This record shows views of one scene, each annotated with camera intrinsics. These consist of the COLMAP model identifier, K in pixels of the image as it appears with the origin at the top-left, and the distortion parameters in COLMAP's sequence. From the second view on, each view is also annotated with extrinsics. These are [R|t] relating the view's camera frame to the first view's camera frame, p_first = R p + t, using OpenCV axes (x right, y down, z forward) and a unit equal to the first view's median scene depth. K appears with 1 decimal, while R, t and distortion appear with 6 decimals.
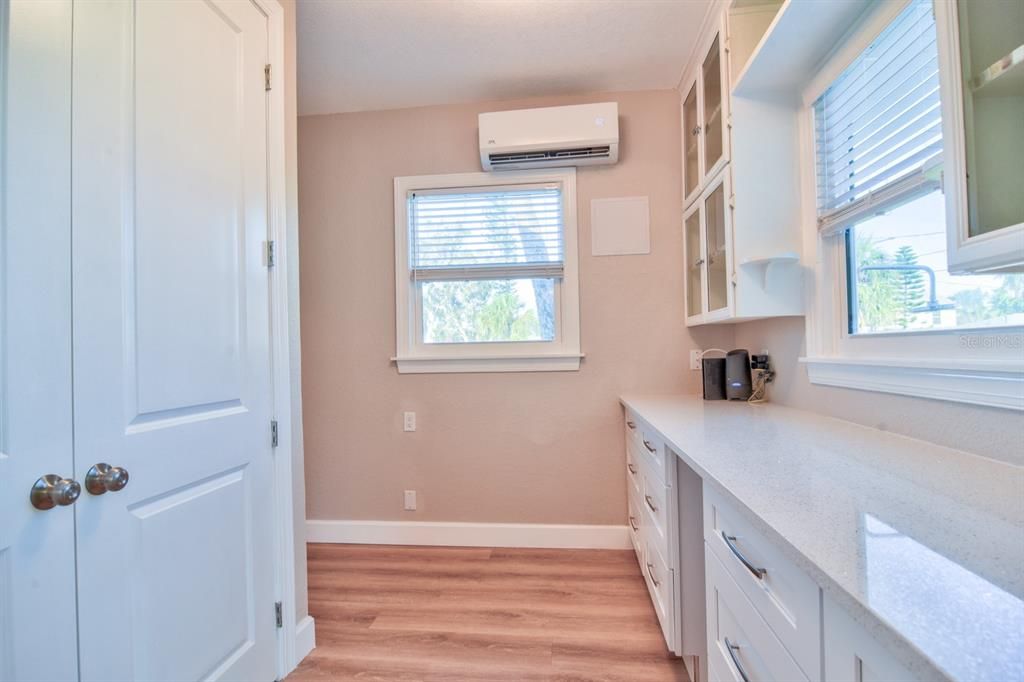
lens RADIAL K [[506.6, 0, 511.9], [0, 506.6, 346.6], [0, 0, 1]] dist [-0.011137, -0.000894]
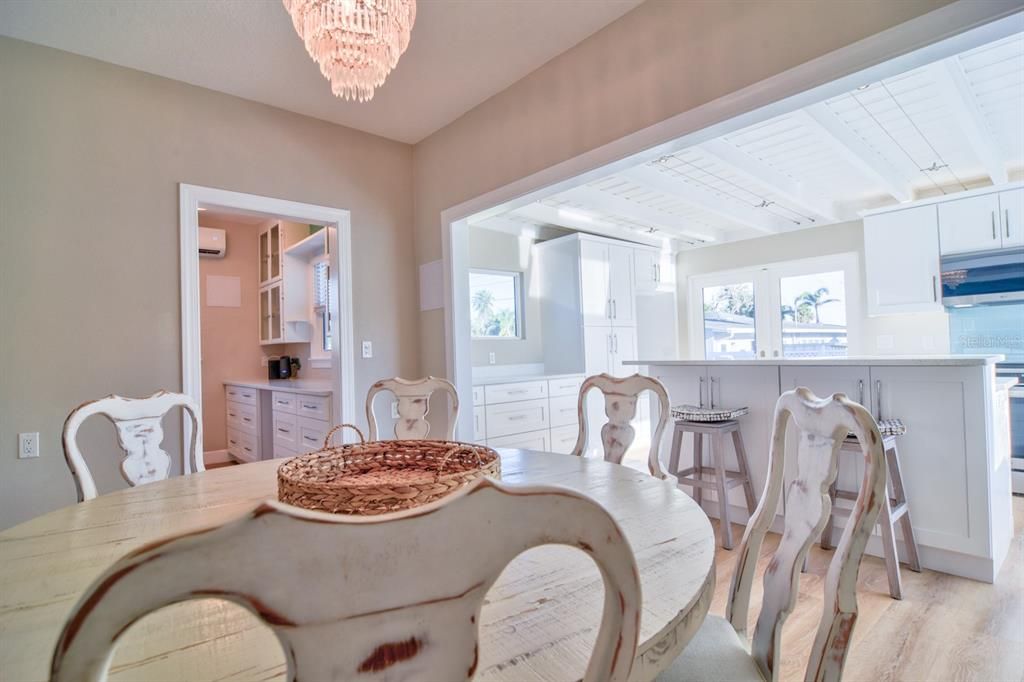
lens RADIAL K [[506.6, 0, 511.9], [0, 506.6, 346.6], [0, 0, 1]] dist [-0.011137, -0.000894]
pose [[0.672093, 0.016446, 0.740284, -0.556342], [0.003619, 0.999668, -0.025493, 0.026164], [-0.740457, 0.019813, 0.671811, -1.296124]]
